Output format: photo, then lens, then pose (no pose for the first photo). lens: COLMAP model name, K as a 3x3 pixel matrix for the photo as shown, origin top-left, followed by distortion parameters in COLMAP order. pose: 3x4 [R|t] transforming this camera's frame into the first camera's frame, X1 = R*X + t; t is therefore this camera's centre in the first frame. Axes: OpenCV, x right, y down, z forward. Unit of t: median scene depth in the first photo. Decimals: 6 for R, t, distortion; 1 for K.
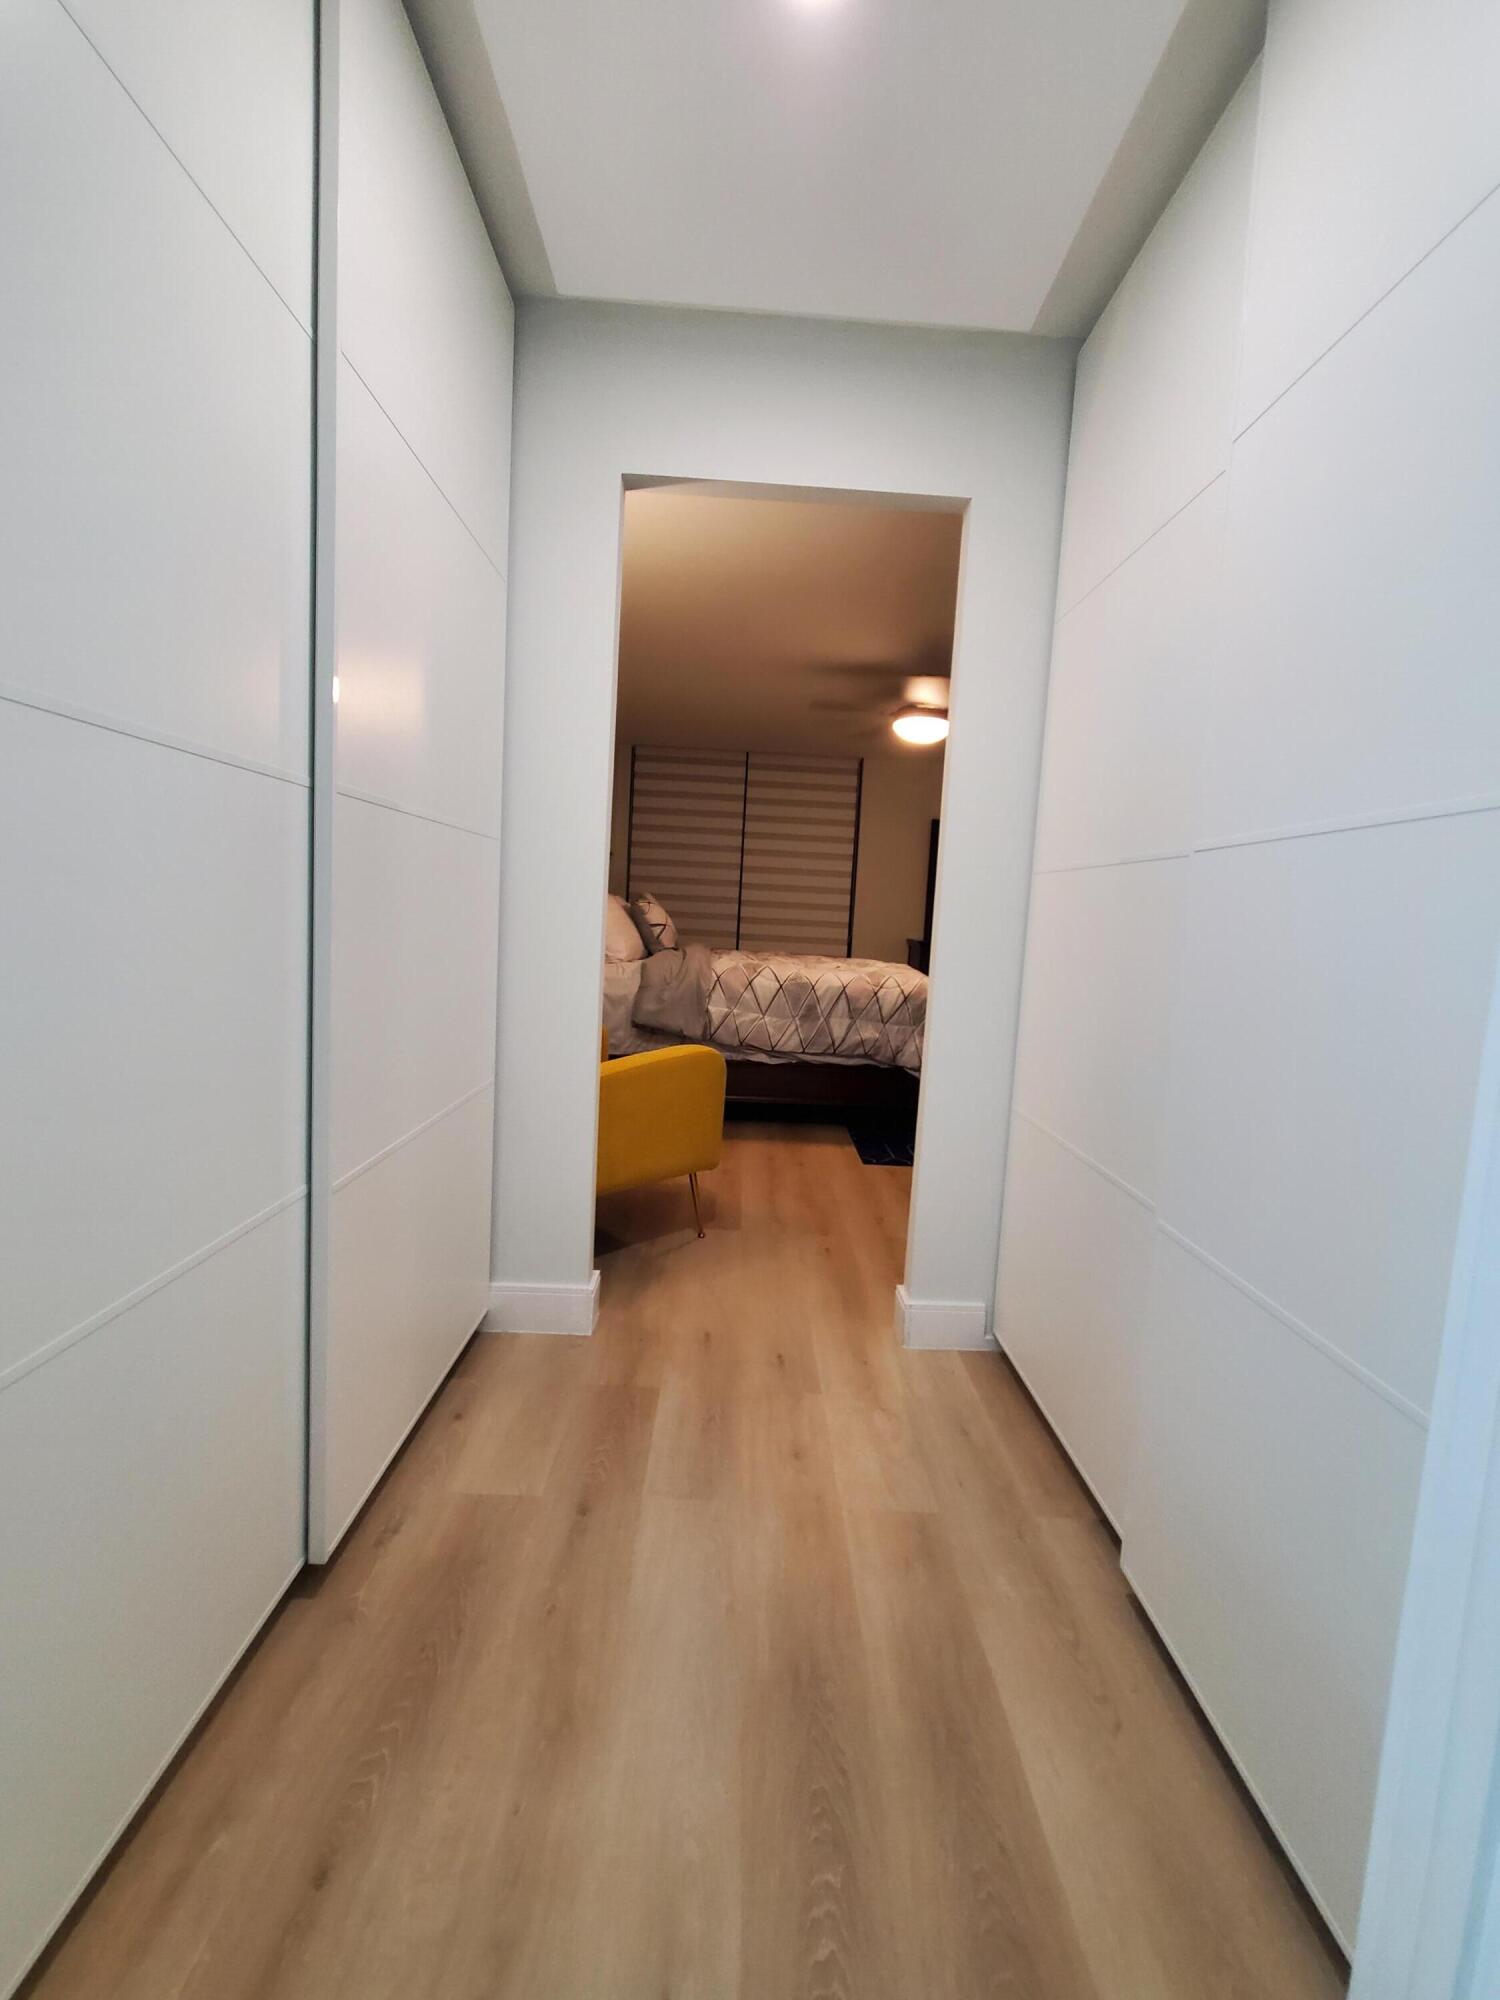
lens RADIAL K [[811.0, 0, 750.0], [0, 811.0, 1000.0], [0, 0, 1]] dist [-0.000074, 0.000017]
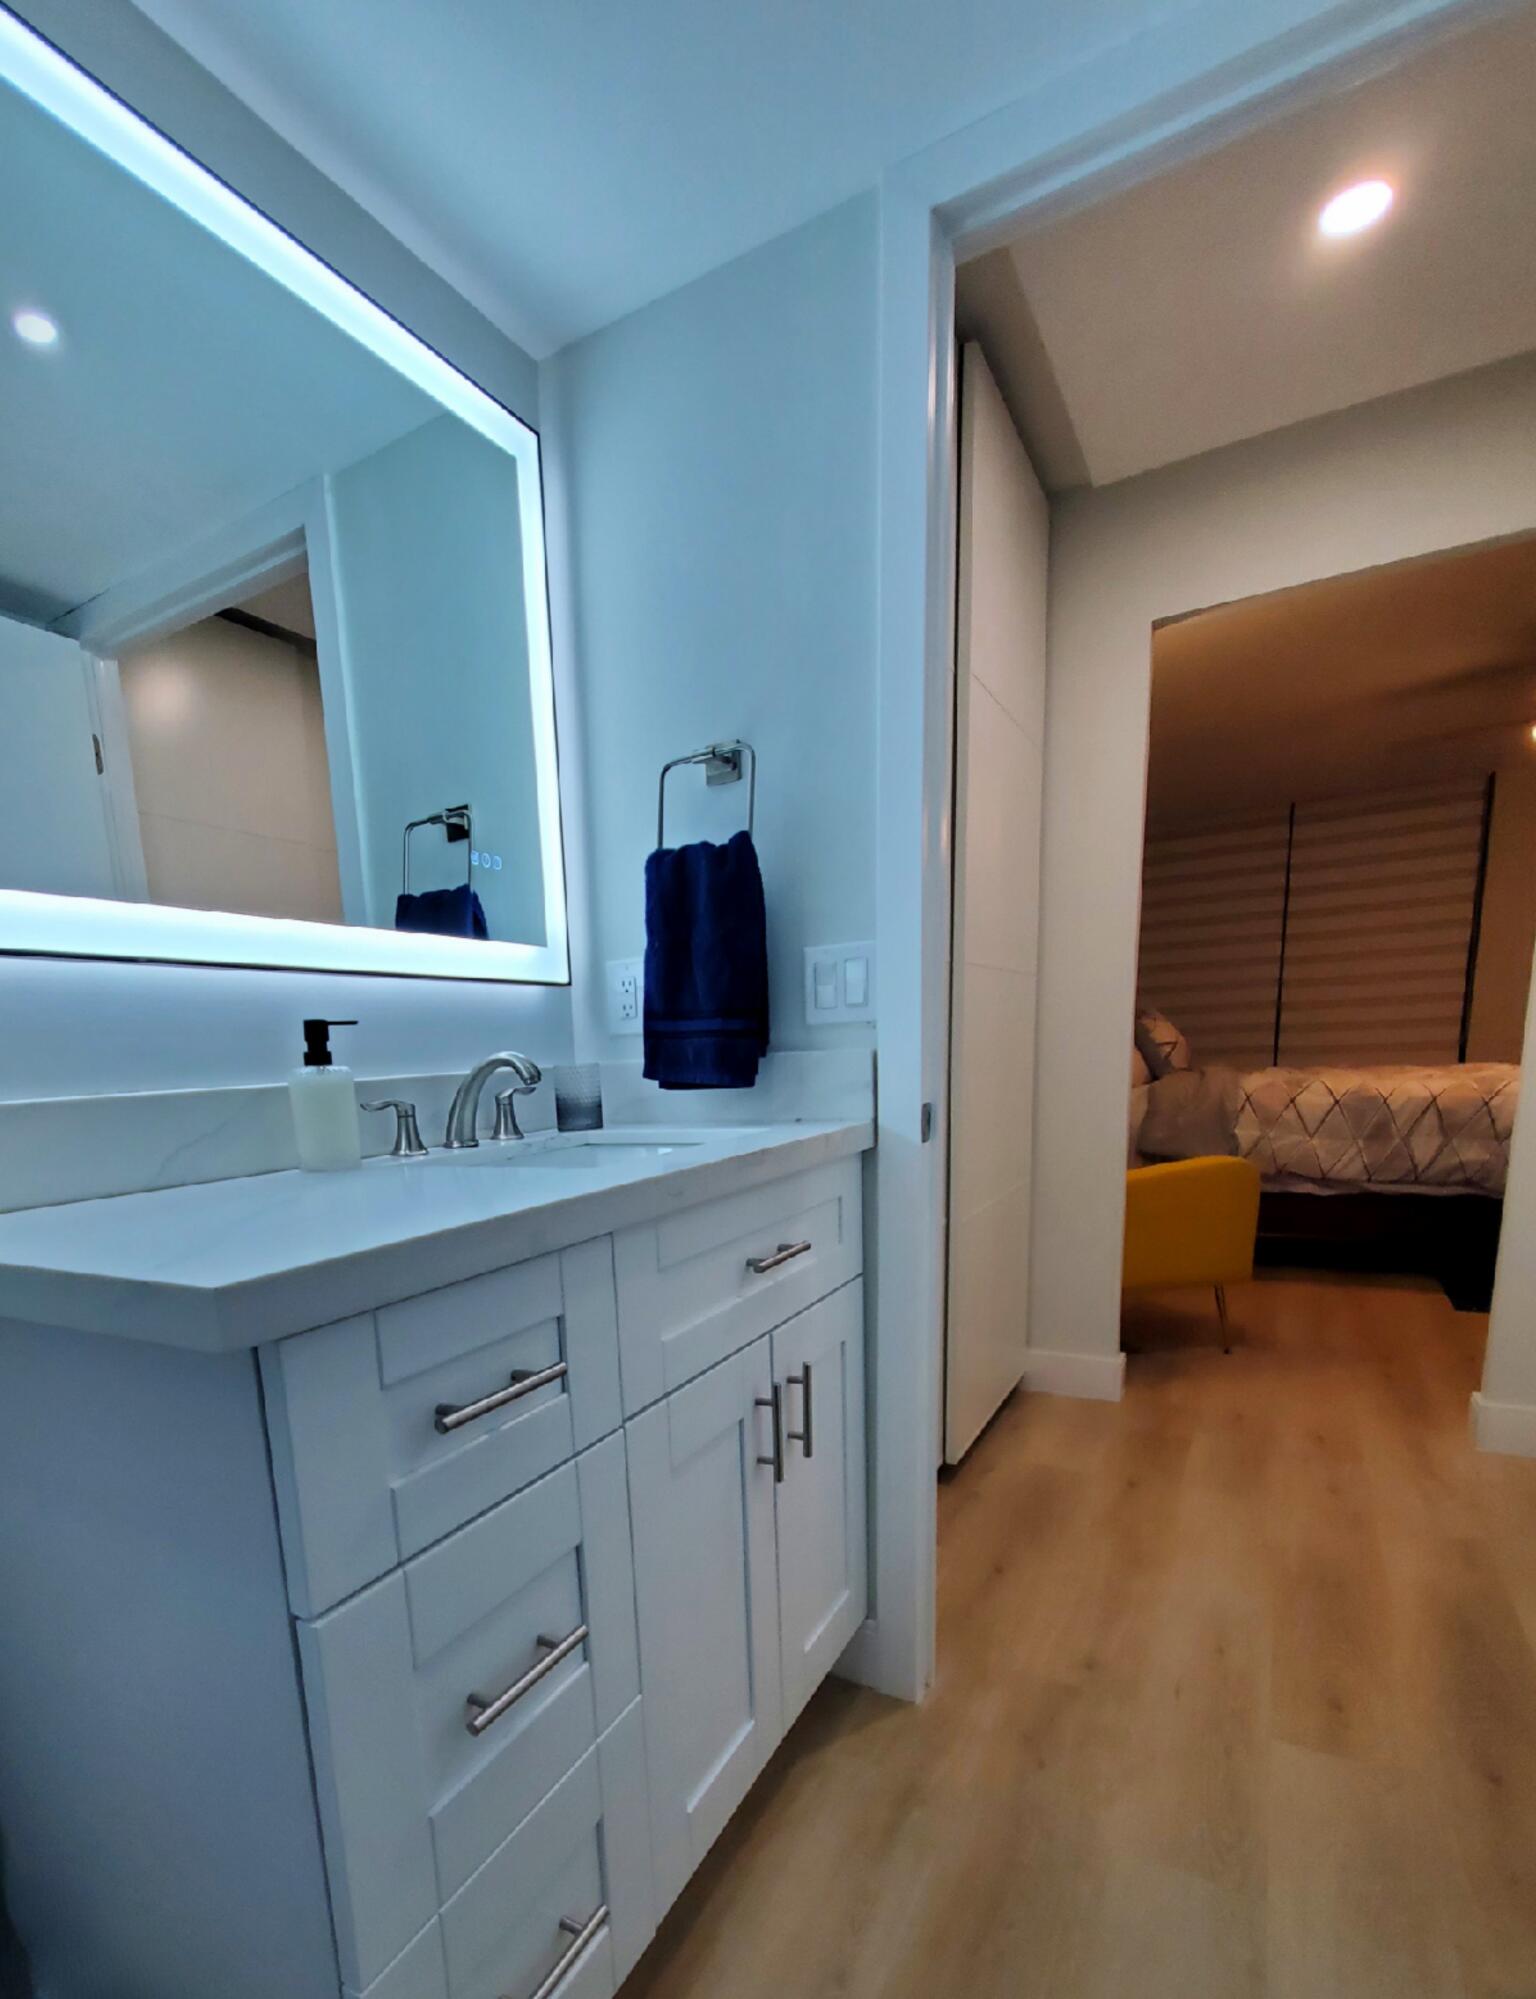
lens RADIAL K [[967.4, 0, 651.2], [0, 967.4, 1233.3], [0, 0, 1]] dist [0.001280, -0.000300]
pose [[0.832268, 0.006588, -0.554335, 0.004369], [0.034585, 0.997365, 0.063777, 0.030439], [0.553294, -0.072252, 0.829847, -0.225854]]
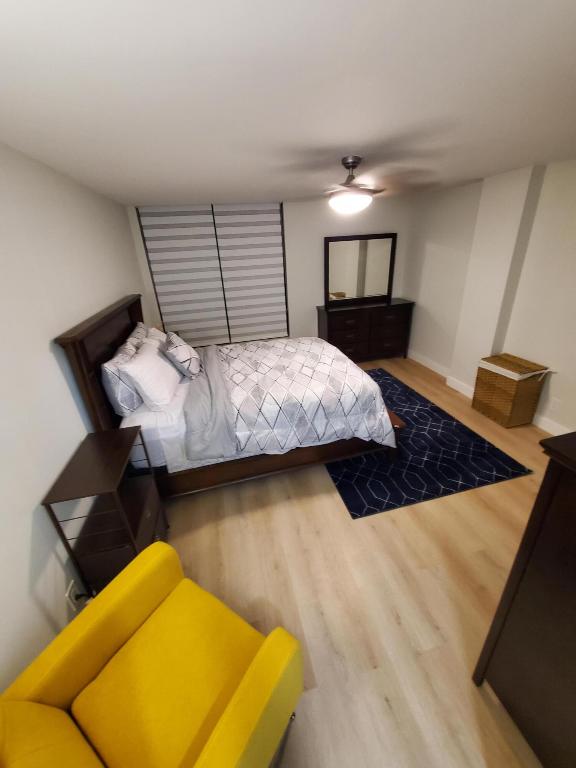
lens RADIAL K [[311.4, 0, 288.0], [0, 311.4, 384.0], [0, 0, 1]] dist [-0.000074, 0.000017]
pose [[0.970488, -0.189058, 0.149700, -0.027419], [0.133084, 0.937577, 0.321306, -0.249071], [-0.201101, -0.291901, 0.935068, 0.469425]]
